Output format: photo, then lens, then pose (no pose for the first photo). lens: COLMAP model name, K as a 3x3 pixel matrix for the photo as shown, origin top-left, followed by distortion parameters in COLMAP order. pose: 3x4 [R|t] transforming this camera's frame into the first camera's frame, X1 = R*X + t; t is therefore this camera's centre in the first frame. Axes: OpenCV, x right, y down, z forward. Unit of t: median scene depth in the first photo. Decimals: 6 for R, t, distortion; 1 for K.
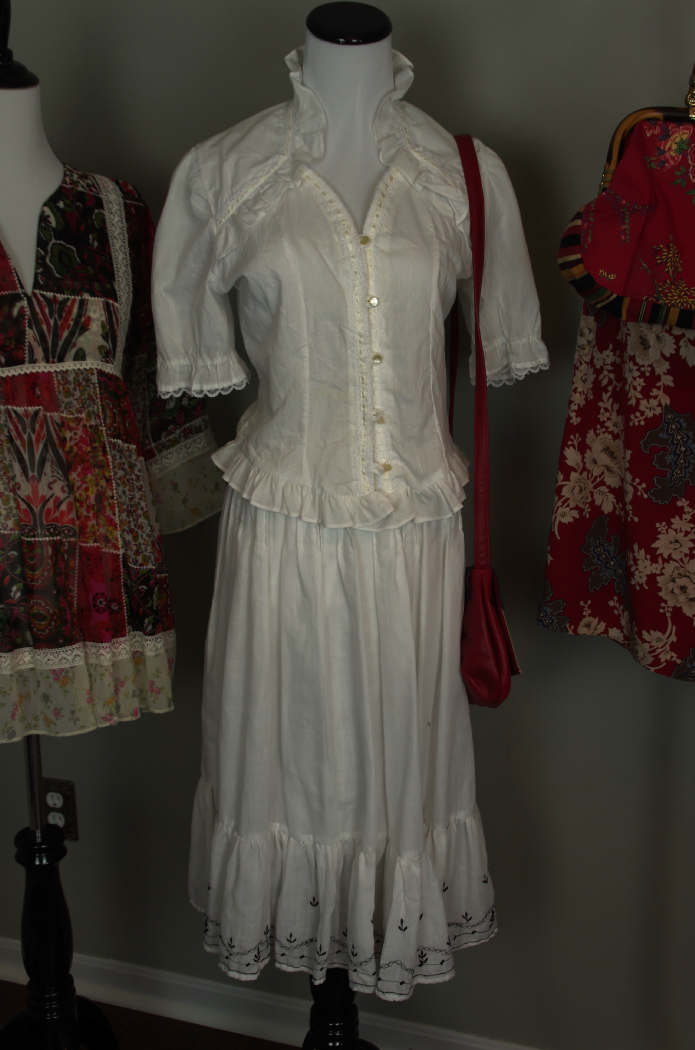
lens RADIAL K [[1224.4, 0, 379.3], [0, 1224.4, 533.5], [0, 0, 1]] dist [-0.004692, 0.000000]
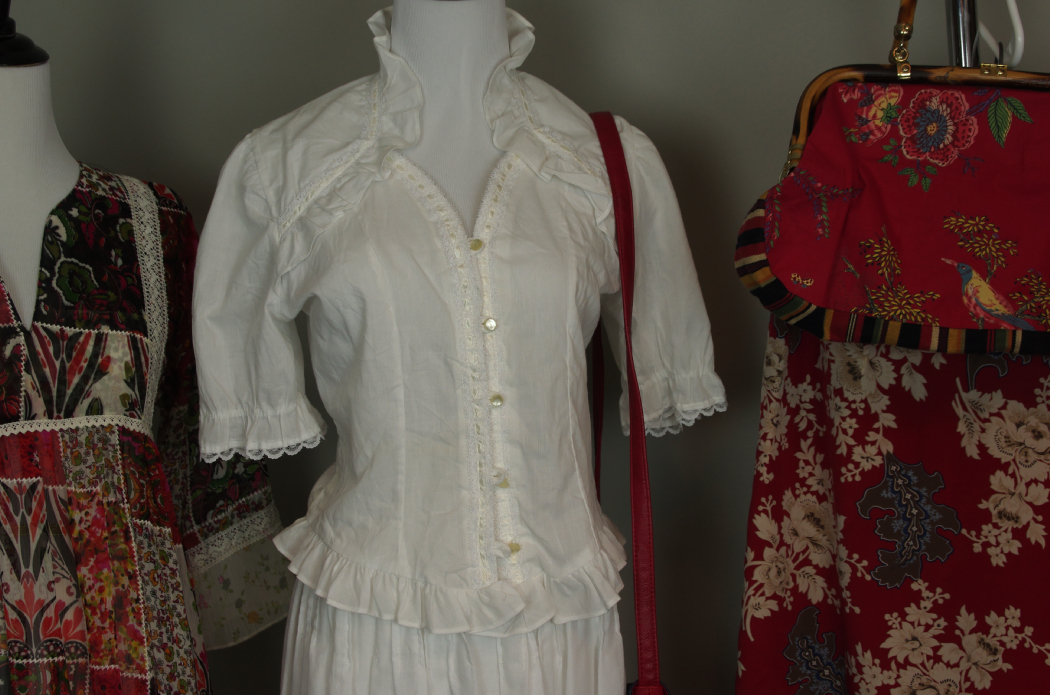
lens RADIAL K [[1527.3, 0, 526.2], [0, 1527.3, 387.4], [0, 0, 1]] dist [-0.000385, 0.000000]
pose [[0.999459, -0.025468, 0.020798, -0.002946], [0.028552, 0.985914, -0.164797, 0.001891], [-0.016308, 0.165302, 0.986108, 0.083296]]
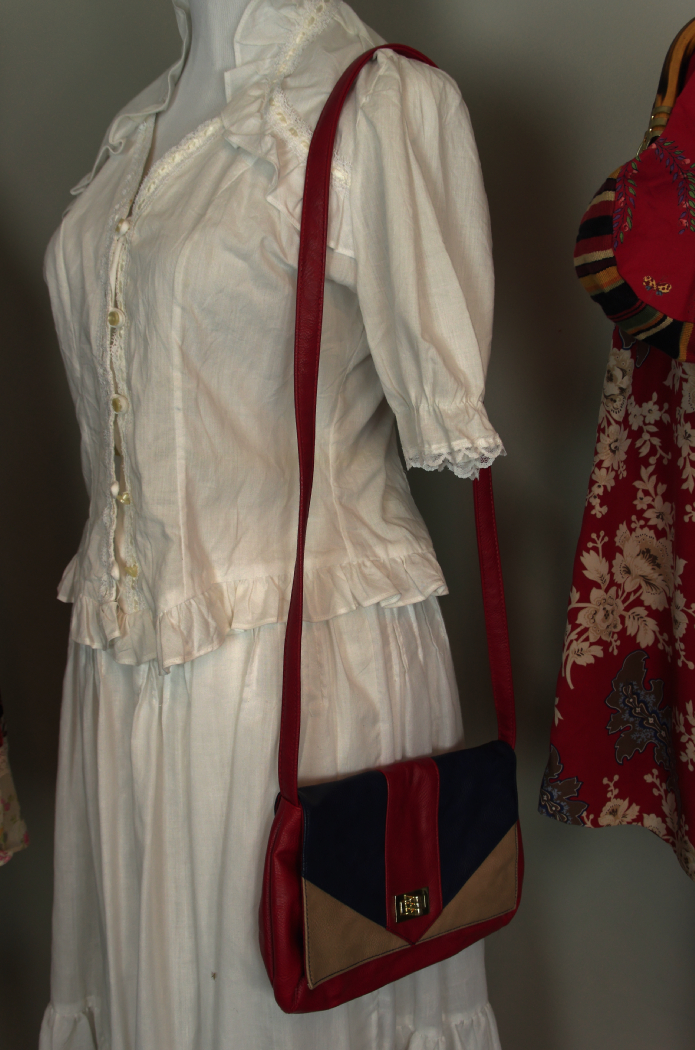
lens RADIAL K [[1224.4, 0, 414.0], [0, 1224.4, 575.9], [0, 0, 1]] dist [-0.004692, 0.000000]
pose [[0.999873, 0.008122, 0.013744, 0.053902], [-0.008504, 0.999573, 0.027969, -0.075696], [-0.013511, -0.028082, 0.999514, 0.355004]]
